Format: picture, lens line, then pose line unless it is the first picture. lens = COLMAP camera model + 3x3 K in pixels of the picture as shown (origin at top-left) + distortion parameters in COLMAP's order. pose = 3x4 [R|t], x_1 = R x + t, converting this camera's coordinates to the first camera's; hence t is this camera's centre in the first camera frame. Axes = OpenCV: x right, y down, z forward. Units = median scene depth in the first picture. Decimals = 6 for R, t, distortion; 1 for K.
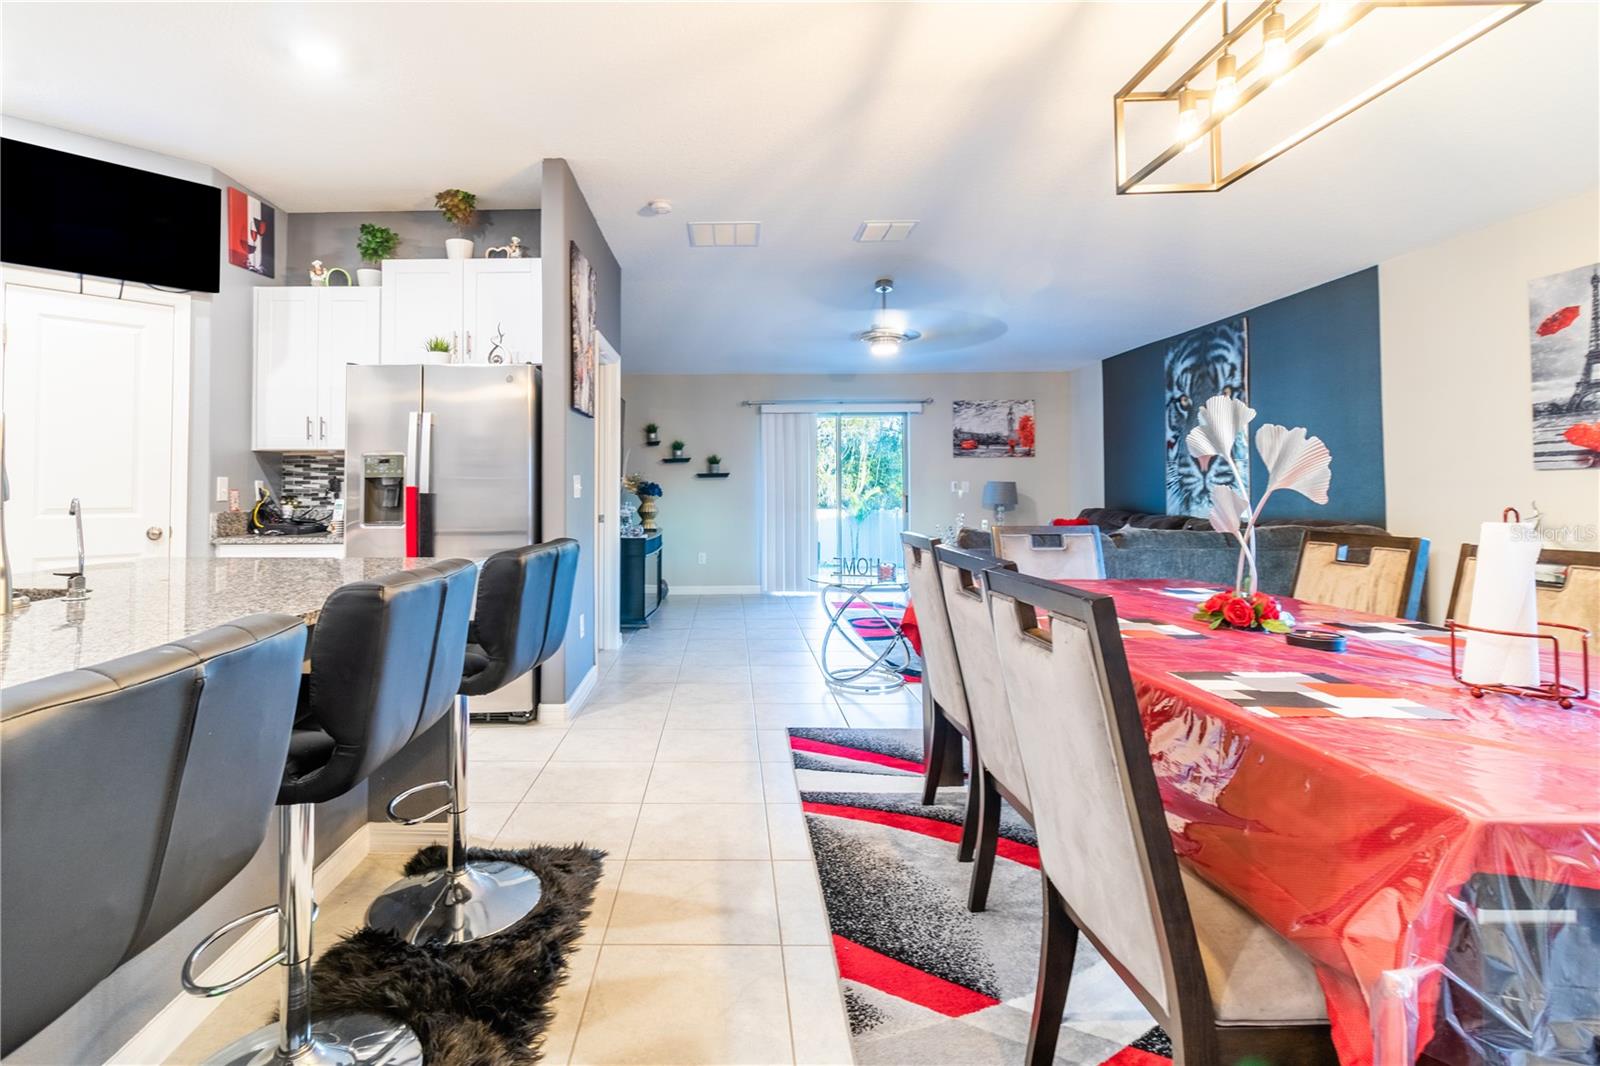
lens RADIAL K [[755.4, 0, 718.6], [0, 755.4, 472.3], [0, 0, 1]] dist [0.003310, 0.000139]
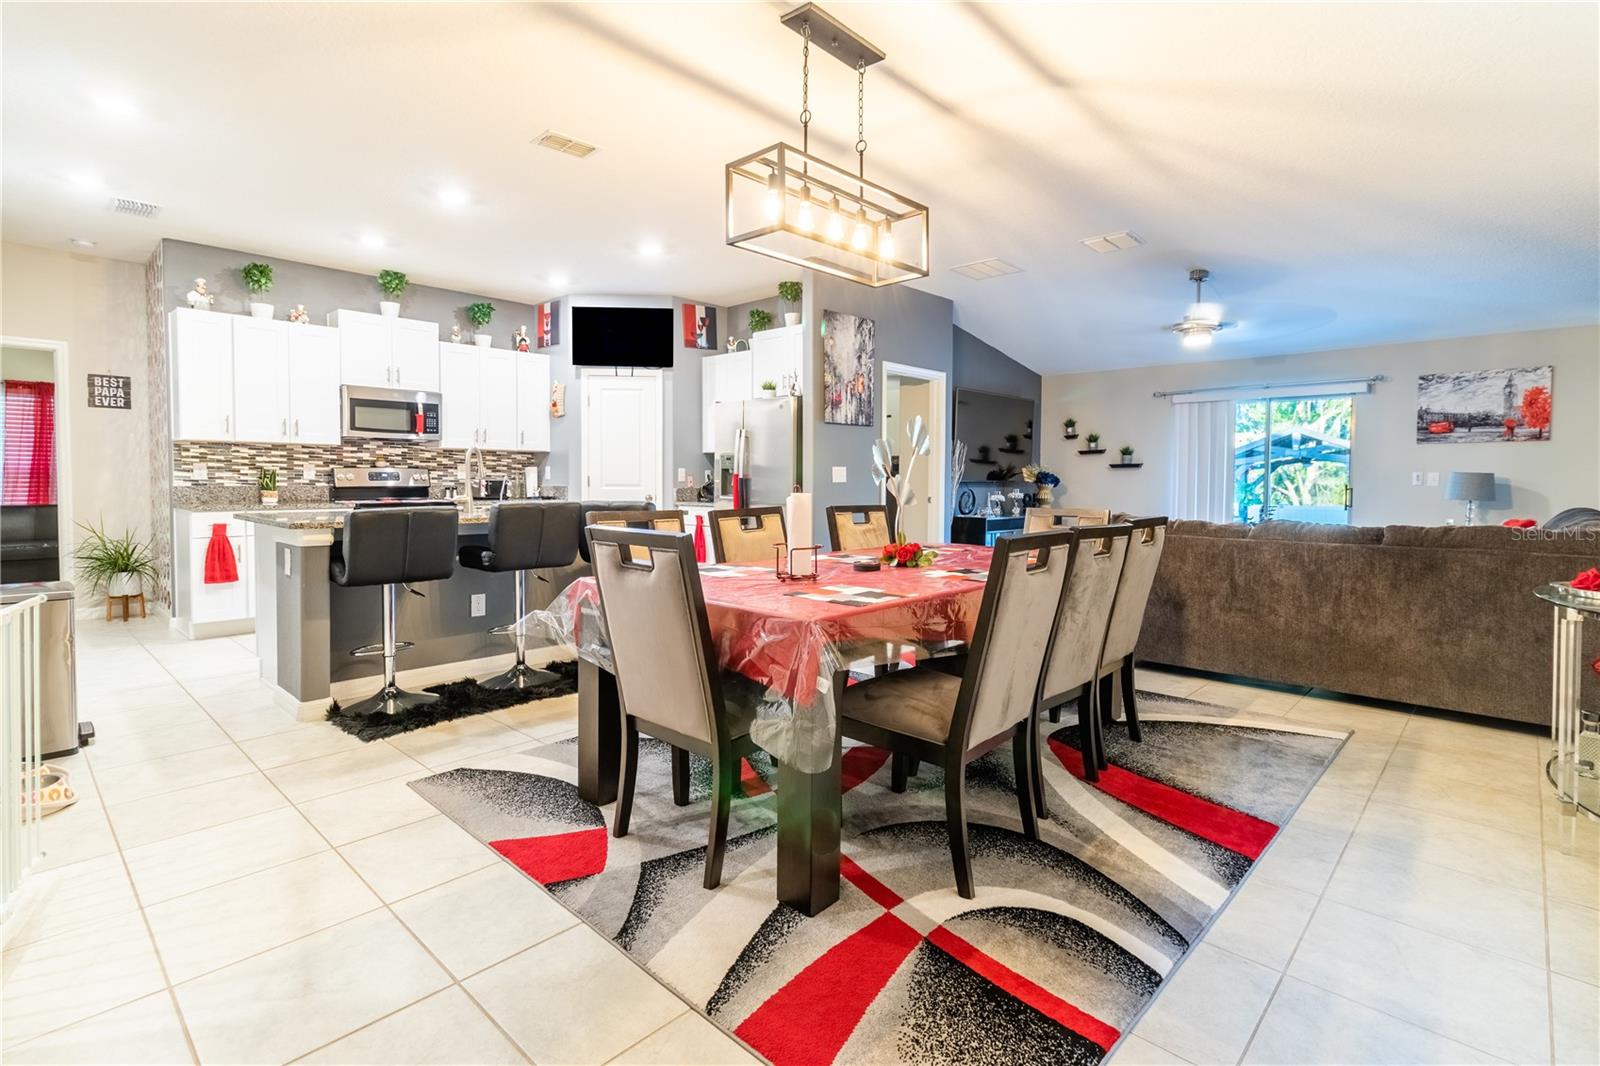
lens RADIAL K [[759.4, 0, 825.0], [0, 759.4, 501.4], [0, 0, 1]] dist [-0.000503, 0.000121]
pose [[0.754128, 0.027657, -0.656145, 0.558621], [0.005518, 0.998811, 0.048443, -0.000207], [0.656705, -0.040153, 0.753078, -0.097873]]
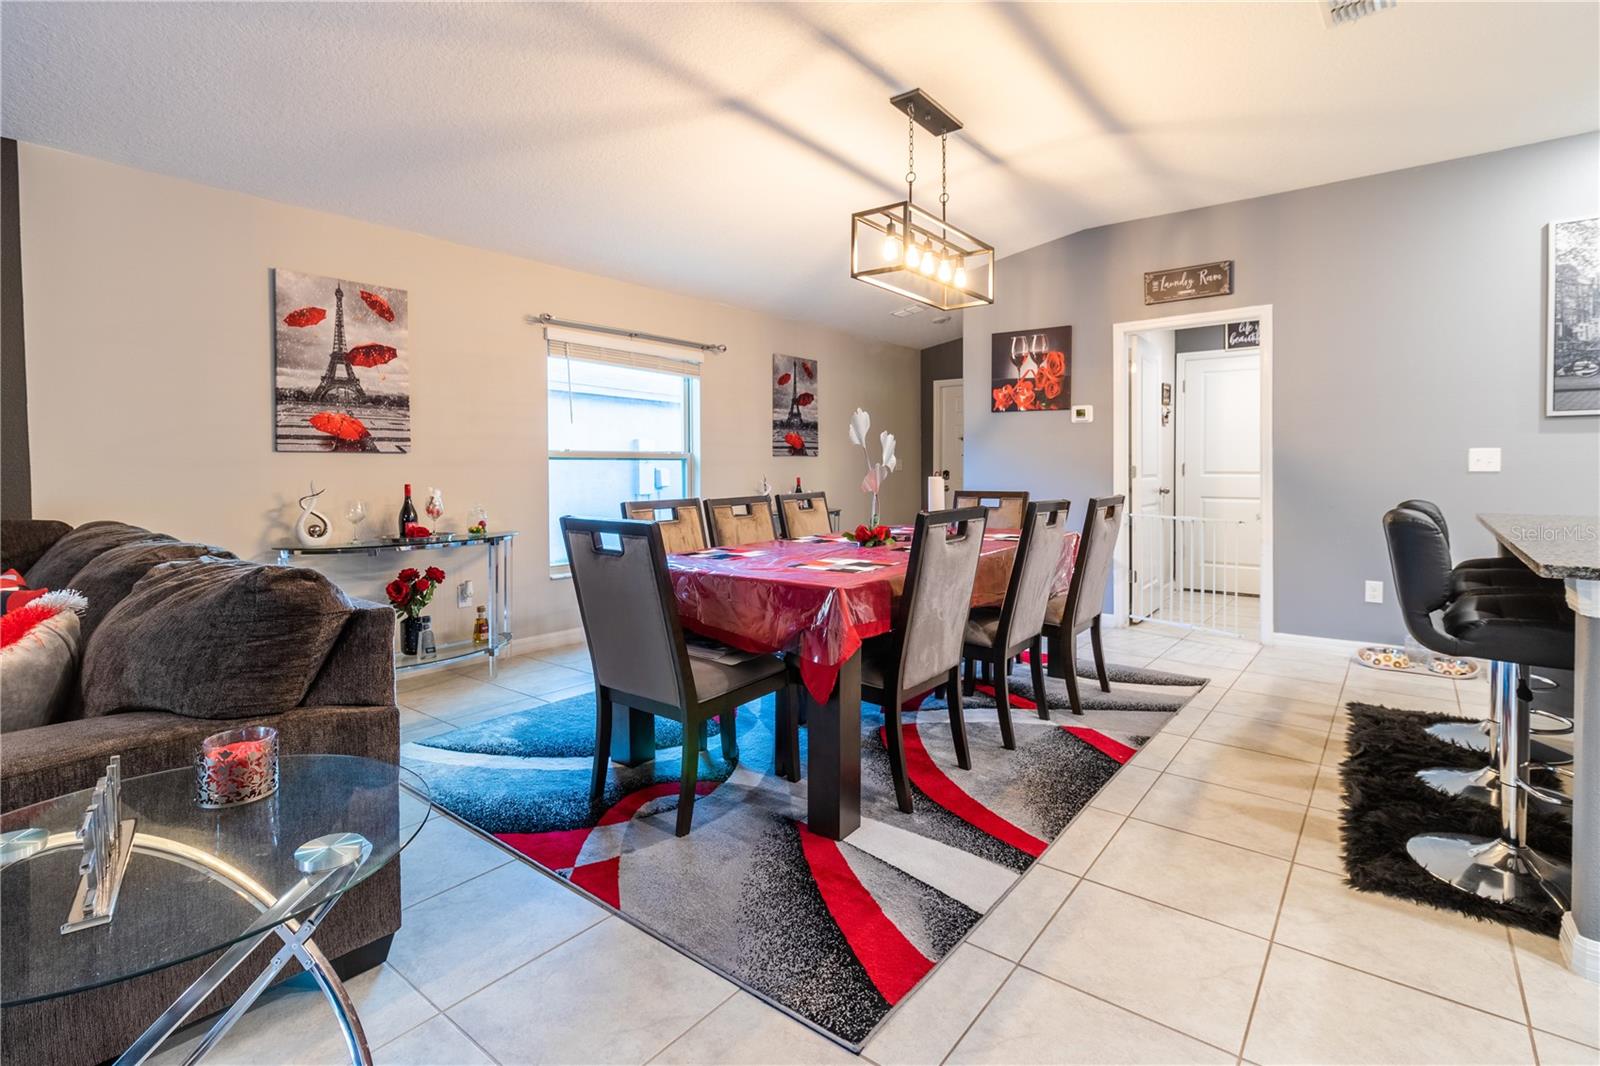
lens RADIAL K [[767.4, 0, 807.3], [0, 767.4, 481.2], [0, 0, 1]] dist [0.001774, 0.000656]
pose [[-0.796397, -0.002576, 0.604768, -0.089136], [-0.006024, 0.999975, -0.003673, 0.023304], [-0.604744, -0.006569, -0.796393, 0.871929]]
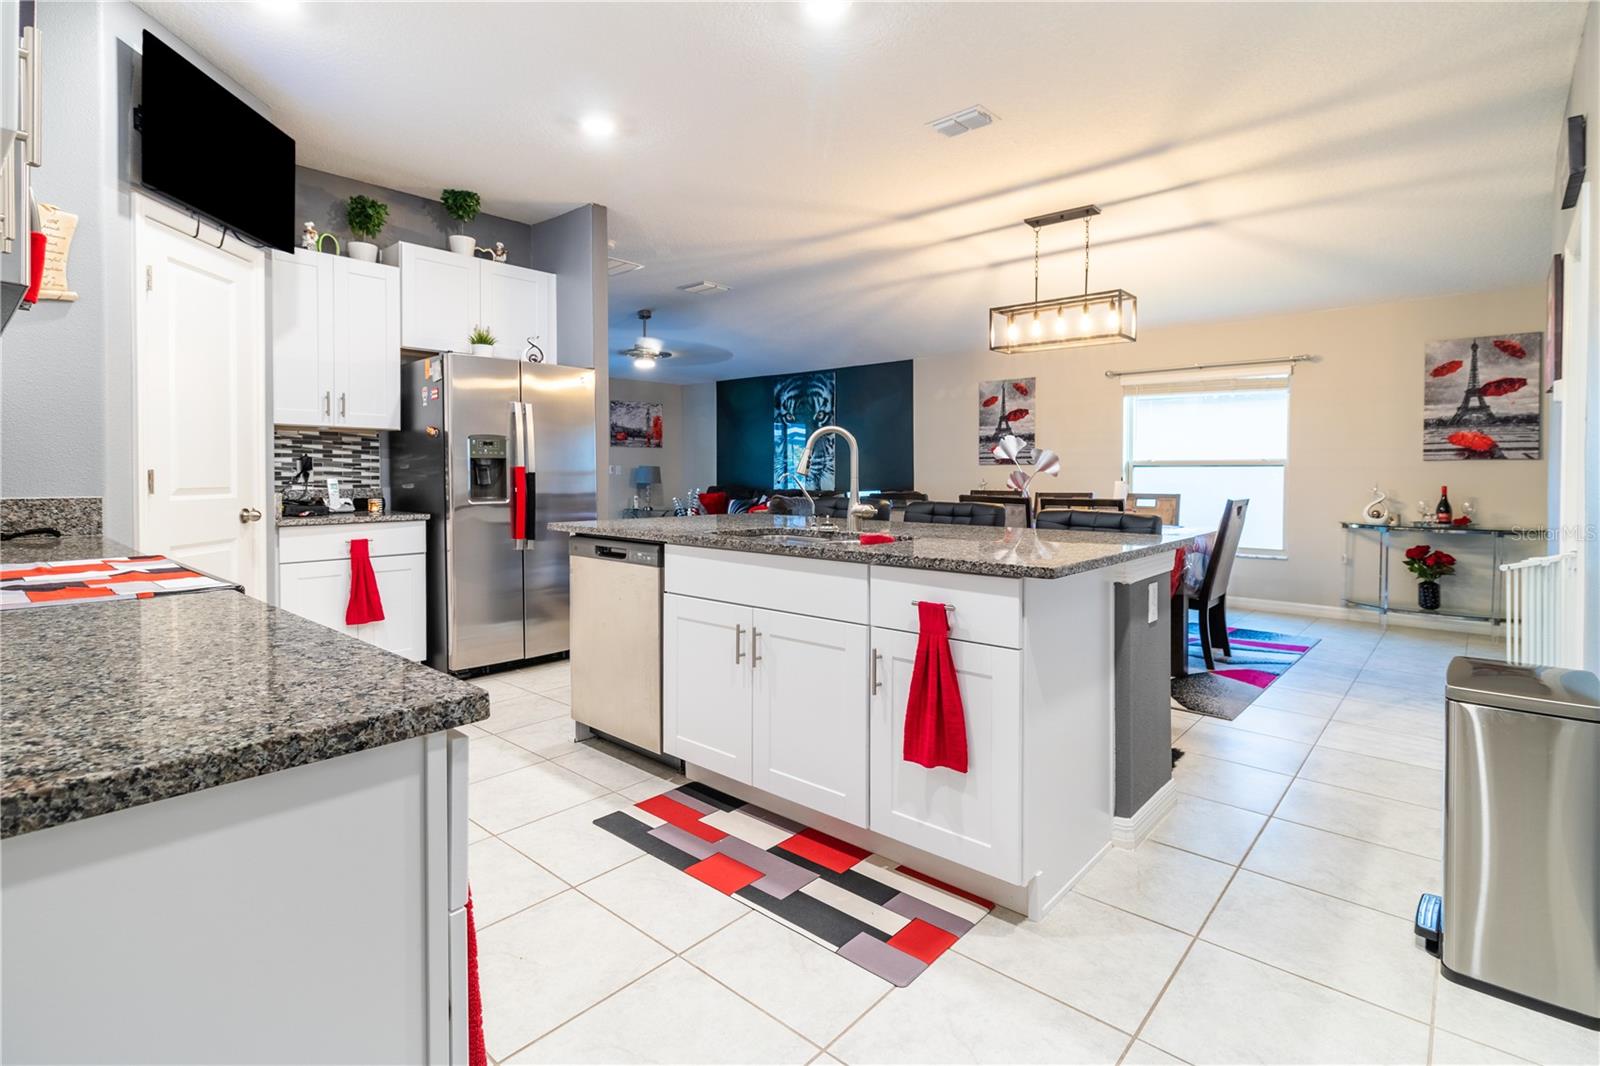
lens RADIAL K [[753.8, 0, 774.9], [0, 753.8, 477.6], [0, 0, 1]] dist [-0.009230, -0.000085]
pose [[0.666910, -0.000077, 0.745138, -0.649777], [-0.021469, 0.999583, 0.019319, 0.003274], [-0.744828, -0.028882, 0.666631, -0.039152]]
